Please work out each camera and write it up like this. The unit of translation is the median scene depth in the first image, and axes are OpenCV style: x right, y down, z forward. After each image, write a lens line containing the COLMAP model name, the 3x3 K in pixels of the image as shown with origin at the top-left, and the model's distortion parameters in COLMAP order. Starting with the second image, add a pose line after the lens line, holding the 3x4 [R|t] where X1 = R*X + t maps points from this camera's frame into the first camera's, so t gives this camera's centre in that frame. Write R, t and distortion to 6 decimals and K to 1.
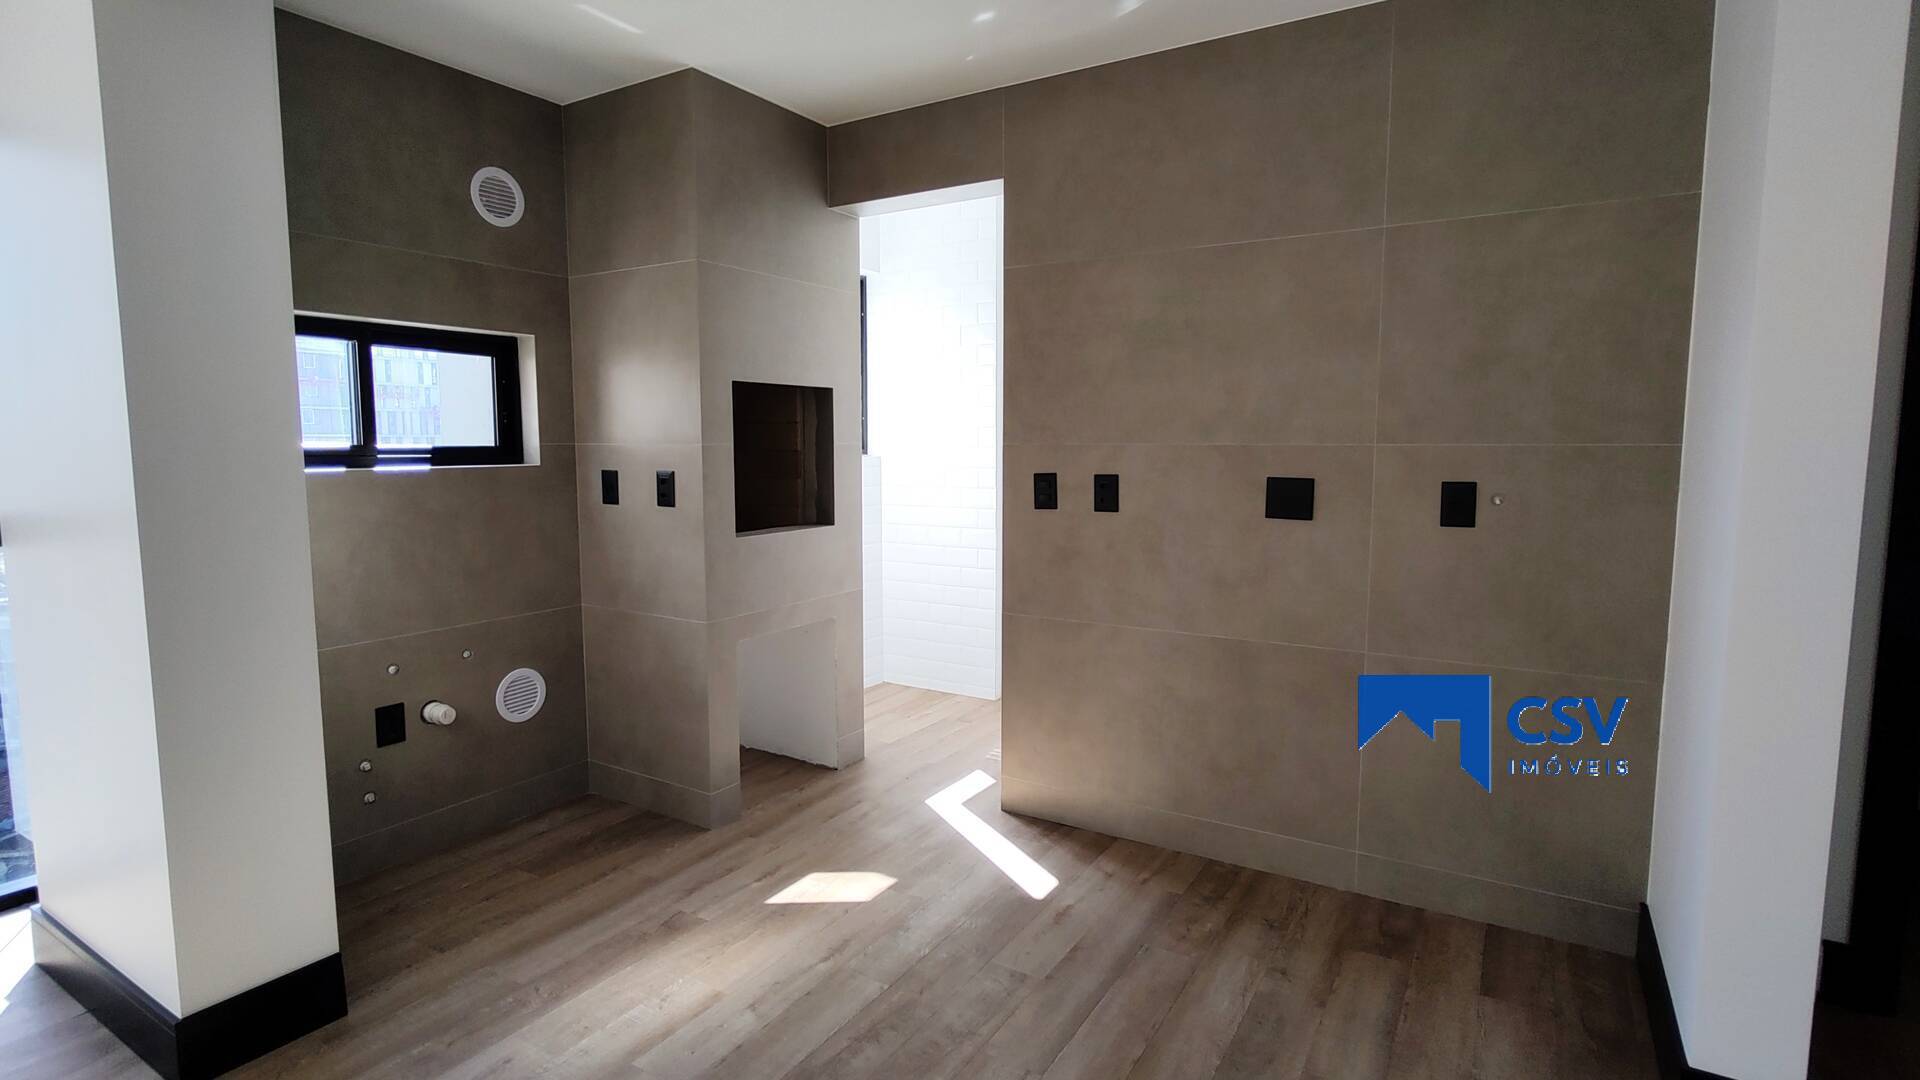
lens RADIAL K [[940.0, 0, 951.4], [0, 940.0, 527.8], [0, 0, 1]] dist [0.000345, -0.000115]
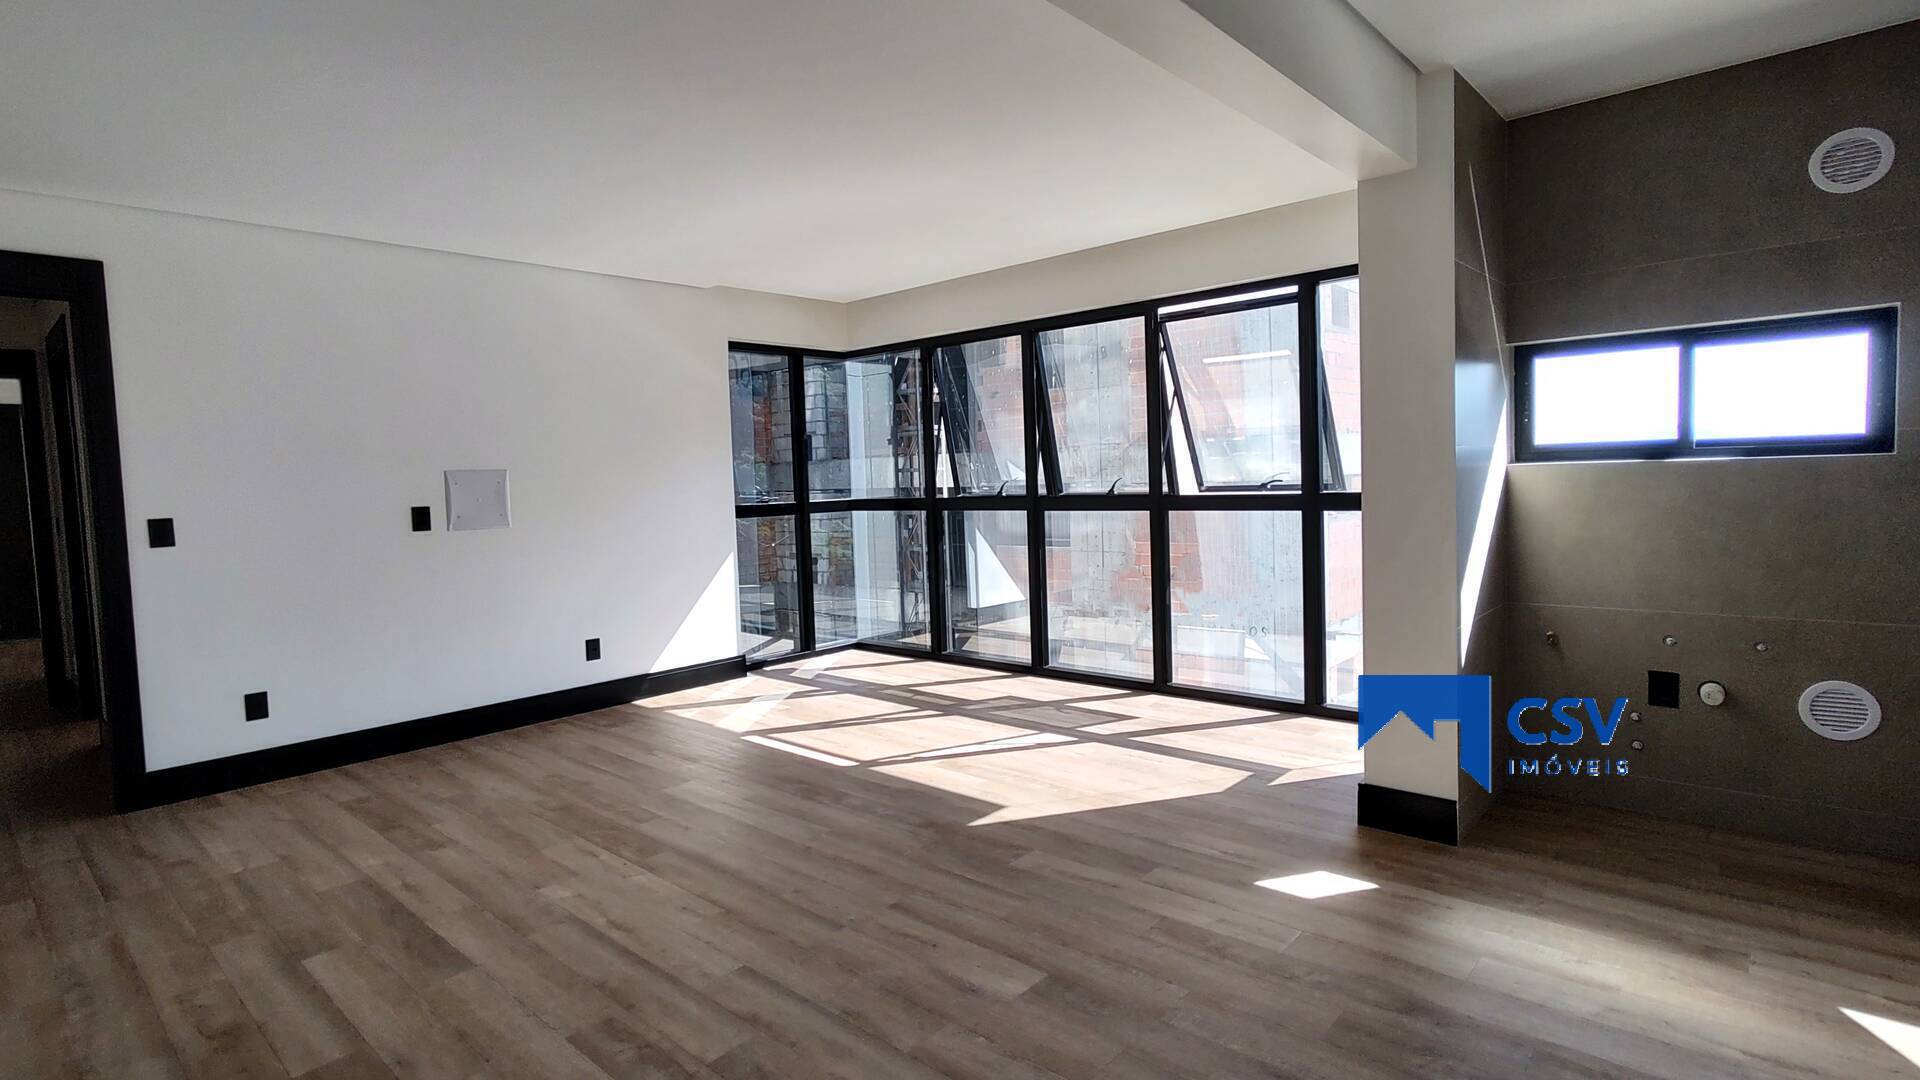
lens RADIAL K [[940.0, 0, 951.4], [0, 940.0, 527.8], [0, 0, 1]] dist [0.000345, -0.000115]
pose [[-0.185633, 0.063586, -0.980560, 0.602926], [-0.059525, 0.995344, 0.075813, -0.014310], [0.980815, 0.072441, -0.180983, 0.338696]]
